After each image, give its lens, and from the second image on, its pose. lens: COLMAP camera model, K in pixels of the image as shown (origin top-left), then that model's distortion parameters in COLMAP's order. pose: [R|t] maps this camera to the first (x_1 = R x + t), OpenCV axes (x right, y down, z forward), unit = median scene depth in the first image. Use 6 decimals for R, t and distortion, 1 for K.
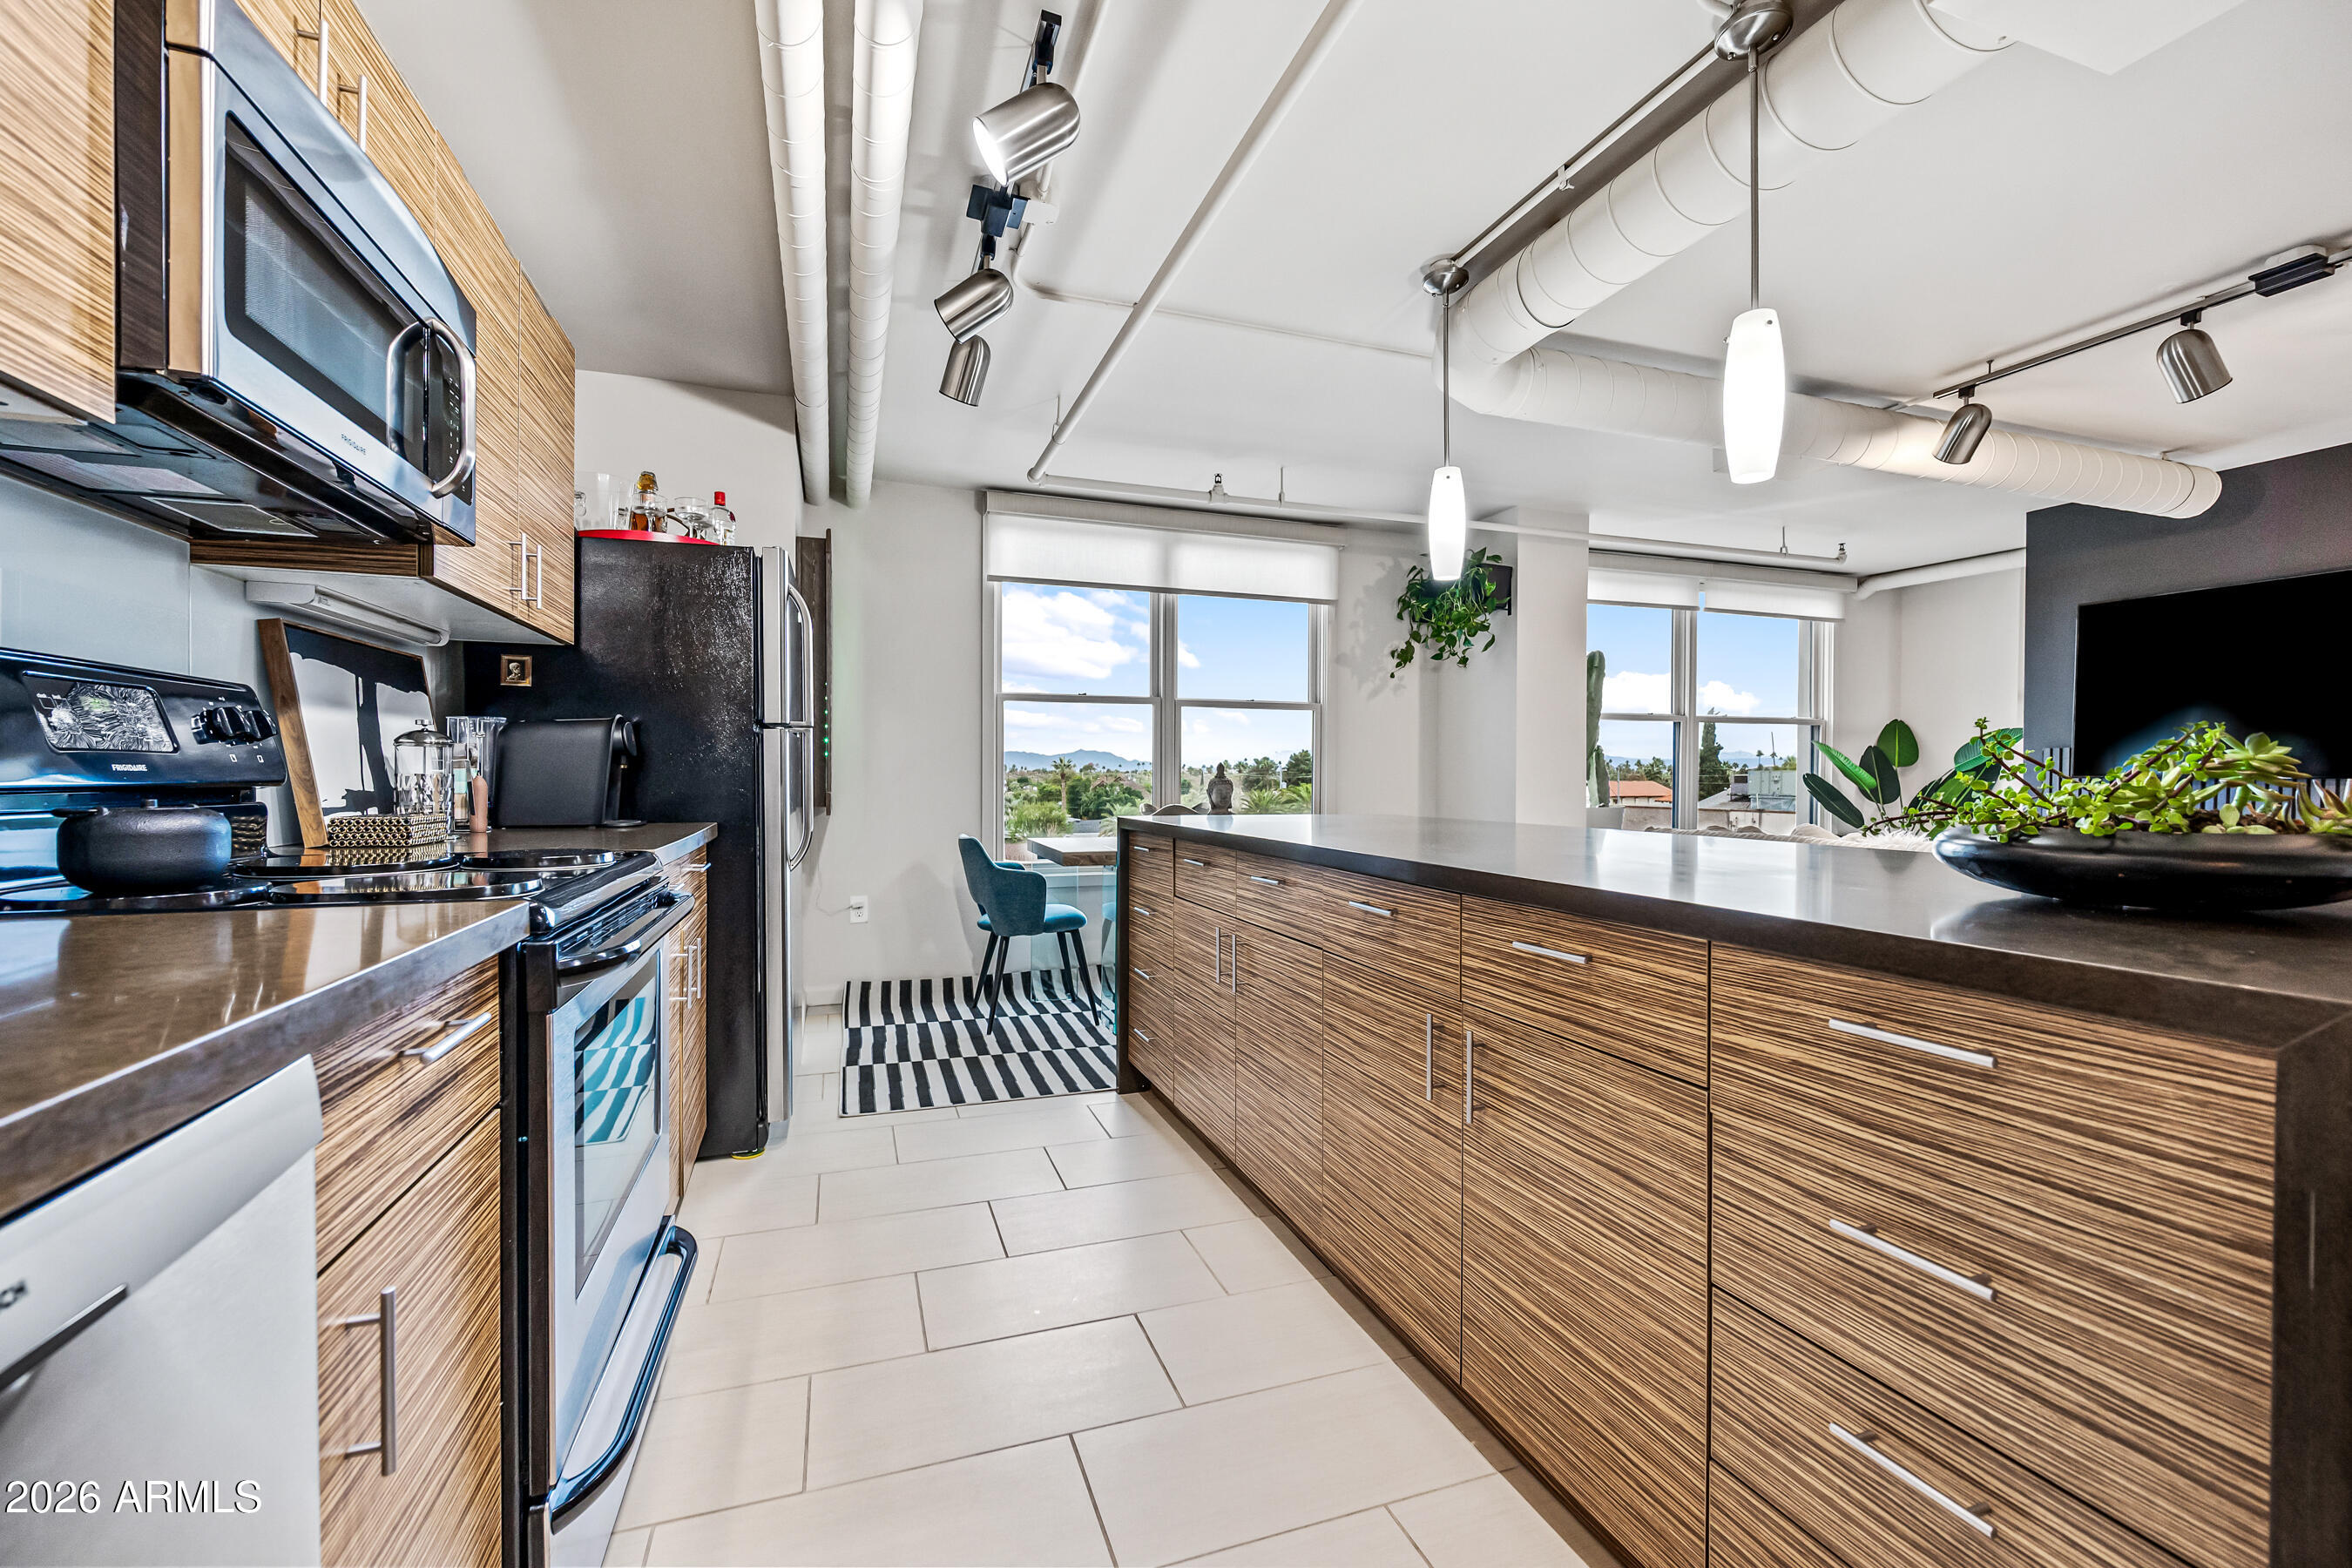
lens RADIAL K [[972.6, 0, 1197.7], [0, 972.6, 794.2], [0, 0, 1]] dist [0.000124, 0.000225]
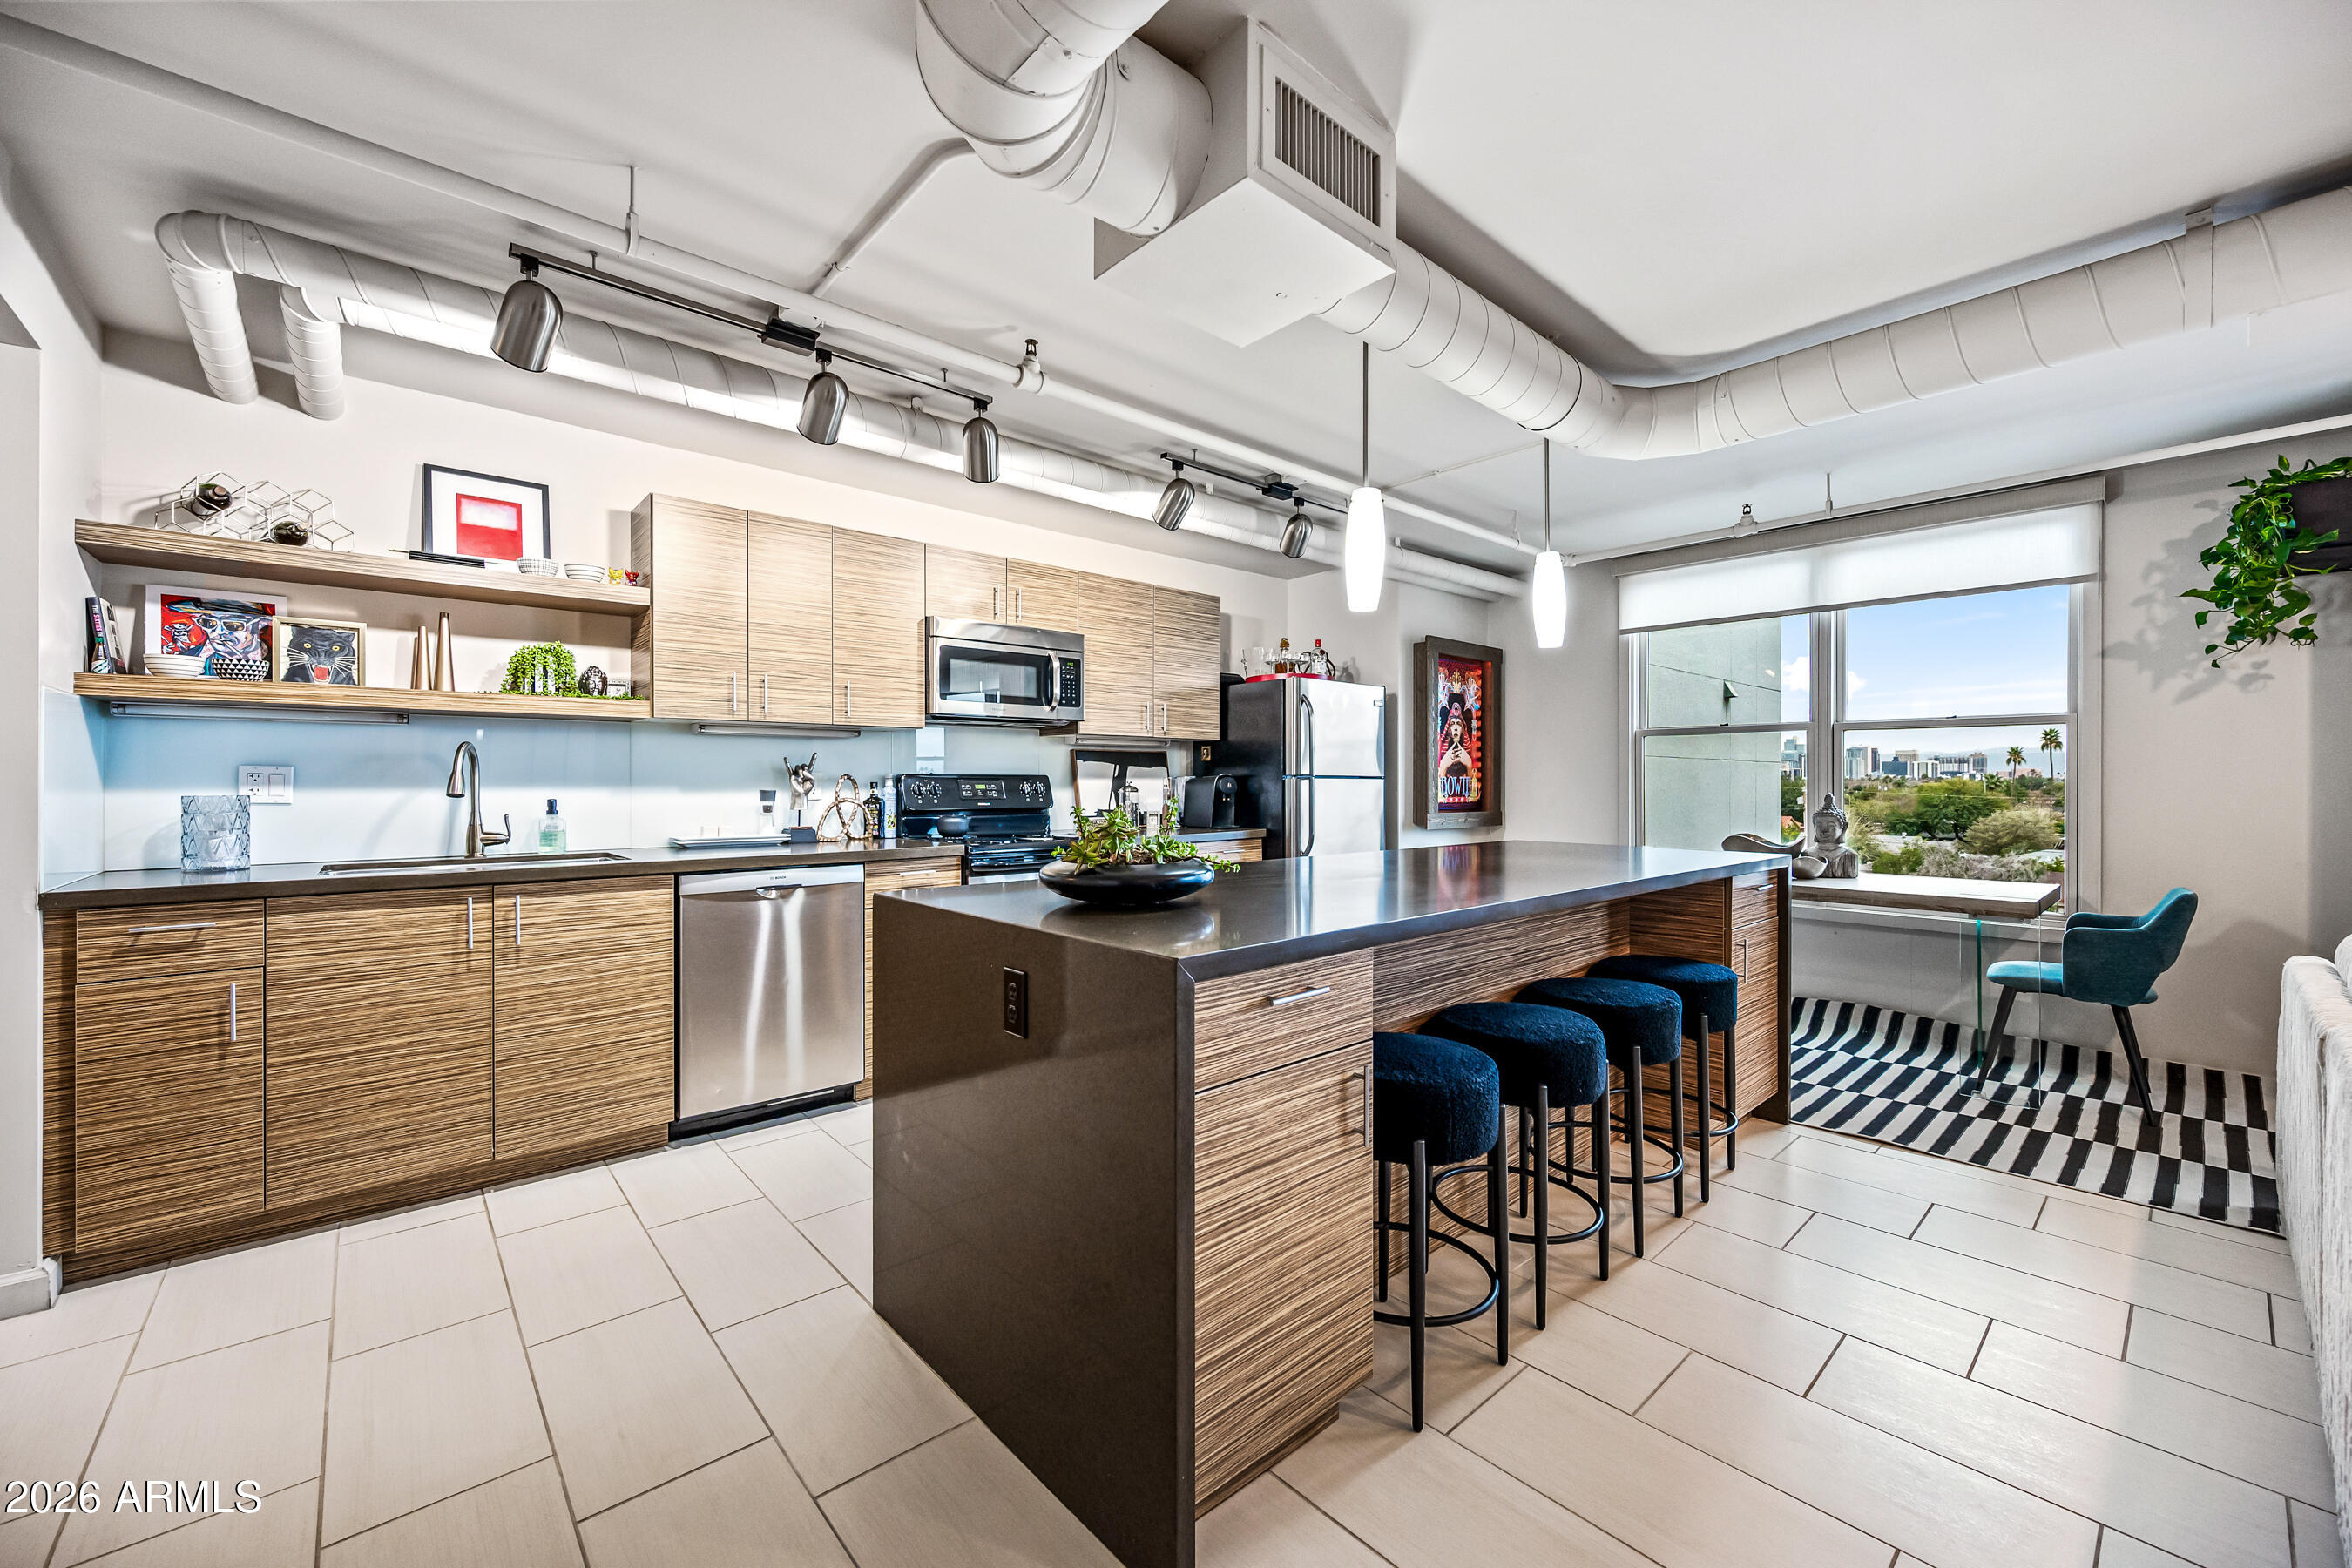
lens RADIAL K [[923.3, 0, 1179.9], [0, 923.3, 781.1], [0, 0, 1]] dist [-0.002730, 0.000585]
pose [[0.372963, -0.003017, -0.927841, 0.702444], [-0.019389, 0.999751, -0.011044, -0.025985], [0.927644, 0.022109, 0.372811, 0.121003]]
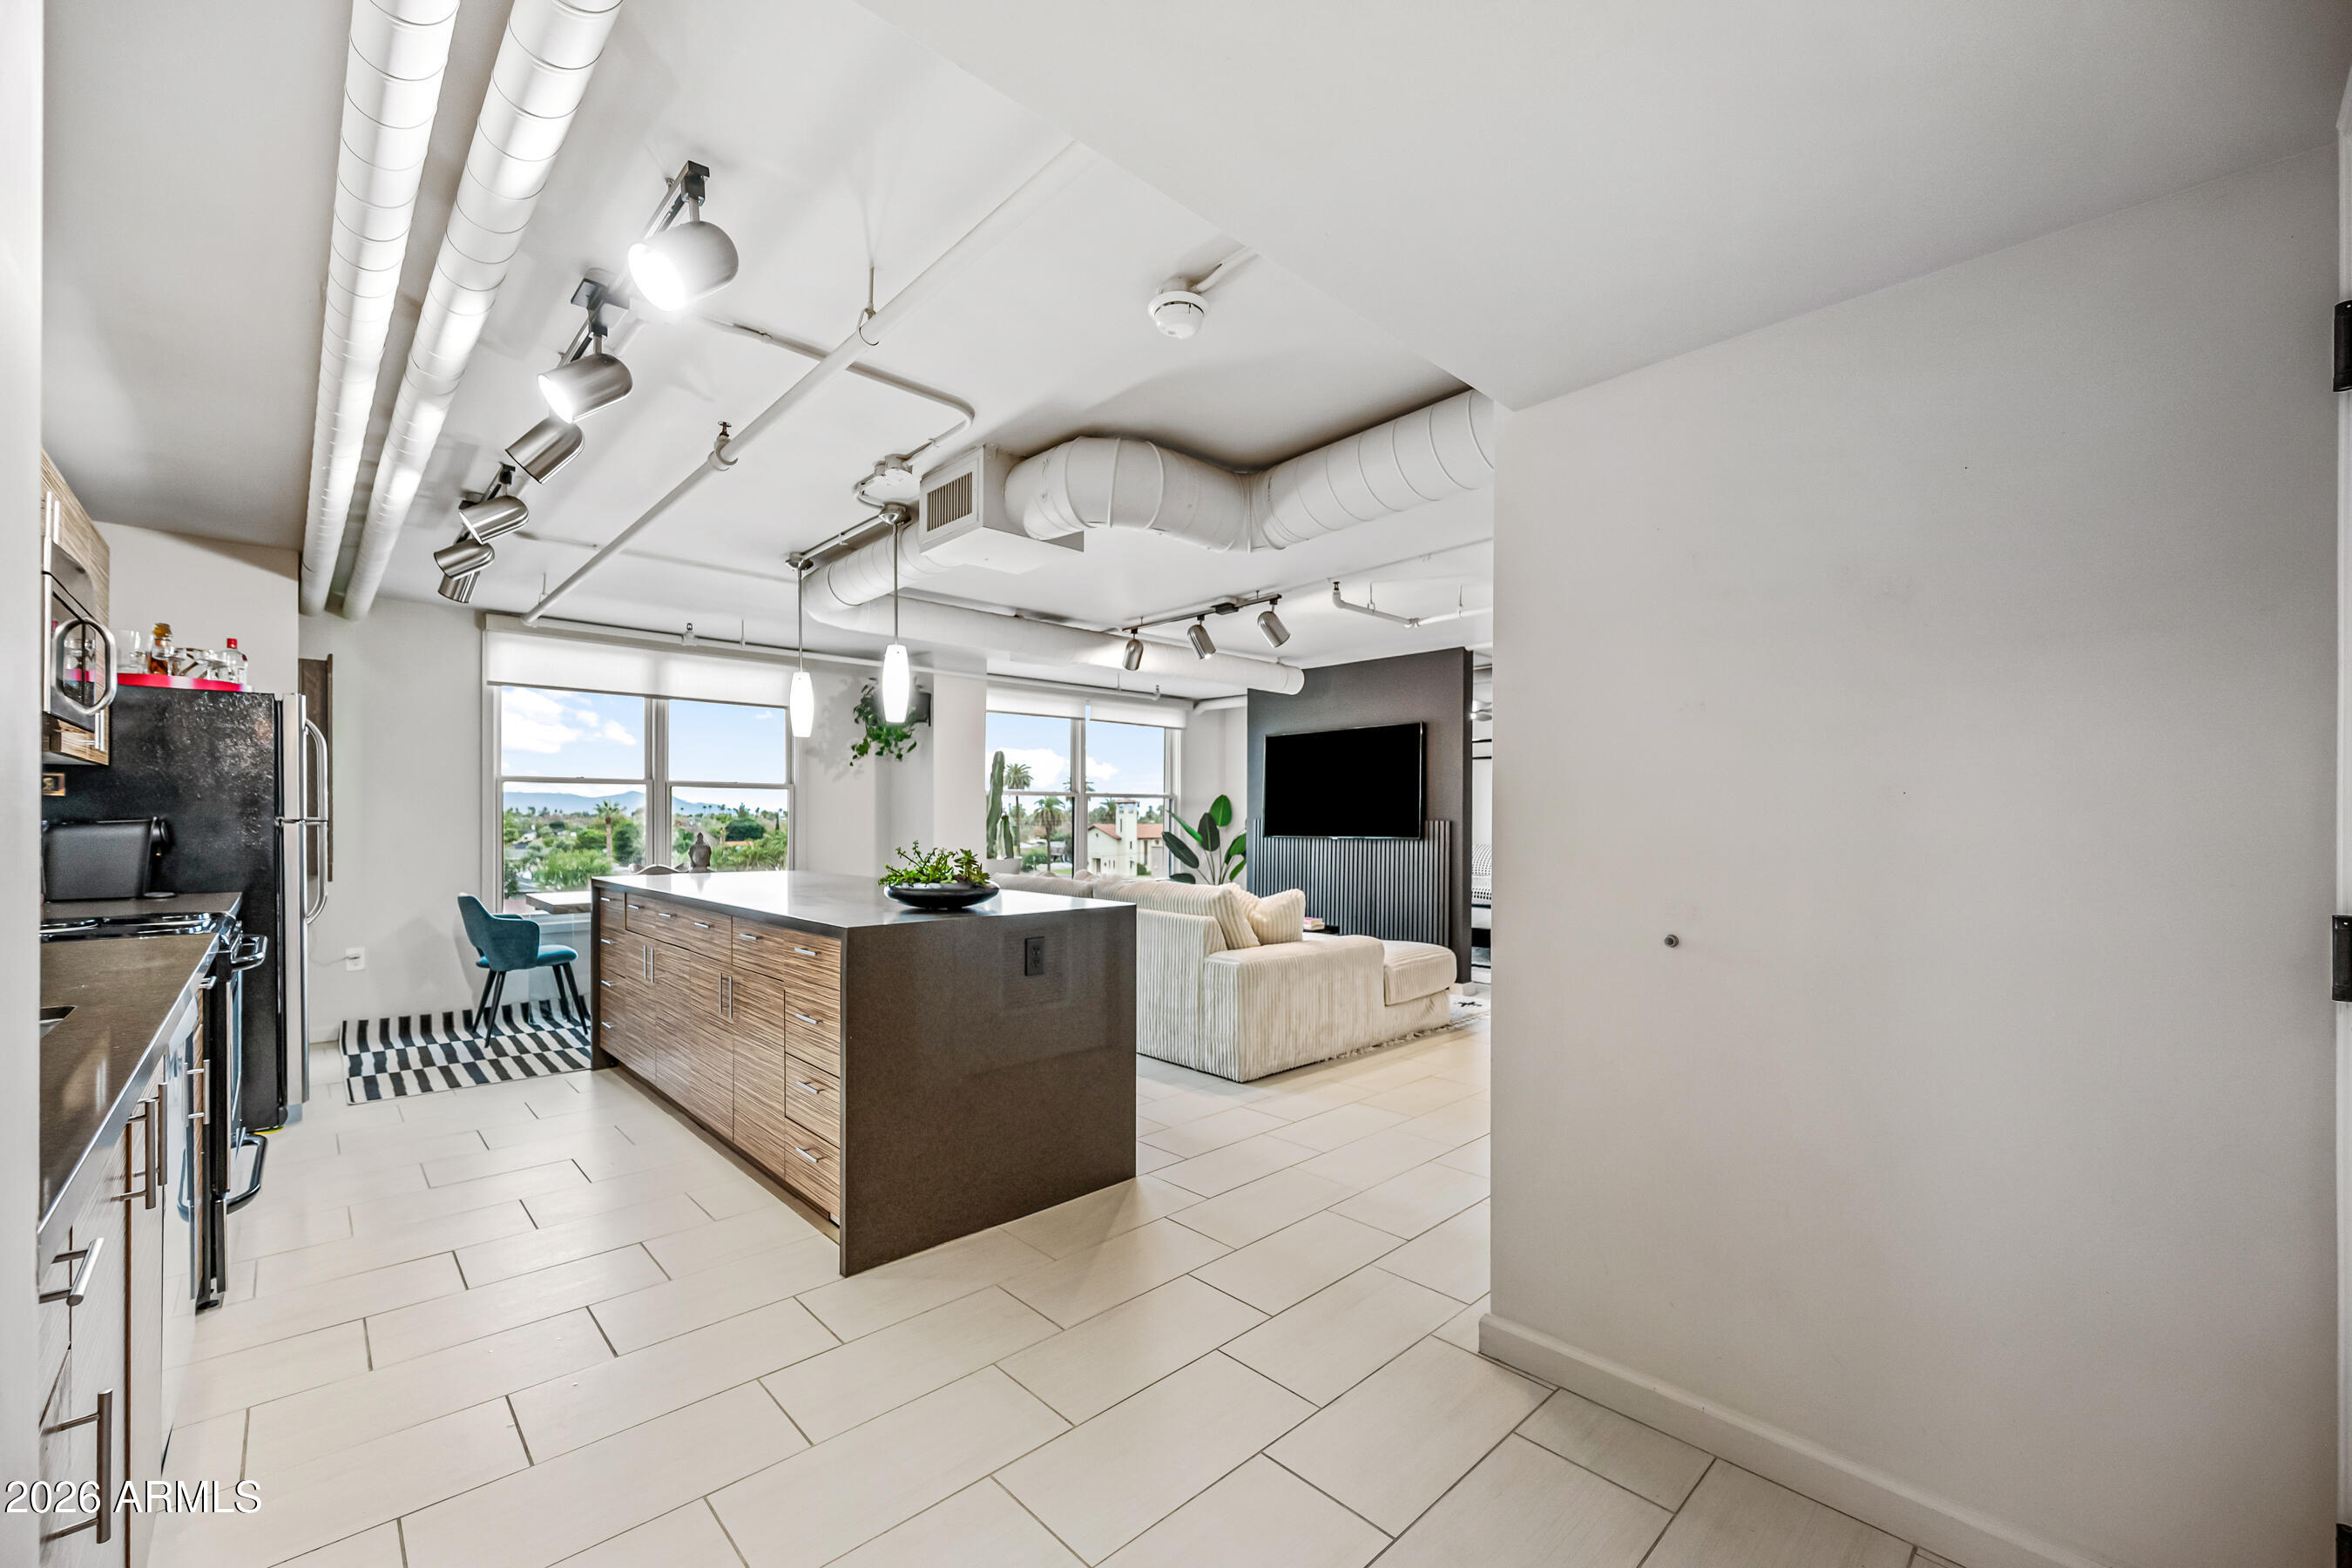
lens RADIAL K [[923.3, 0, 1171.6], [0, 923.3, 823.6], [0, 0, 1]] dist [-0.002730, 0.000585]
pose [[0.916994, -0.003386, 0.398886, 0.127964], [0.009402, 0.999870, -0.013126, -0.024948], [-0.398790, 0.015786, 0.916906, -0.473532]]
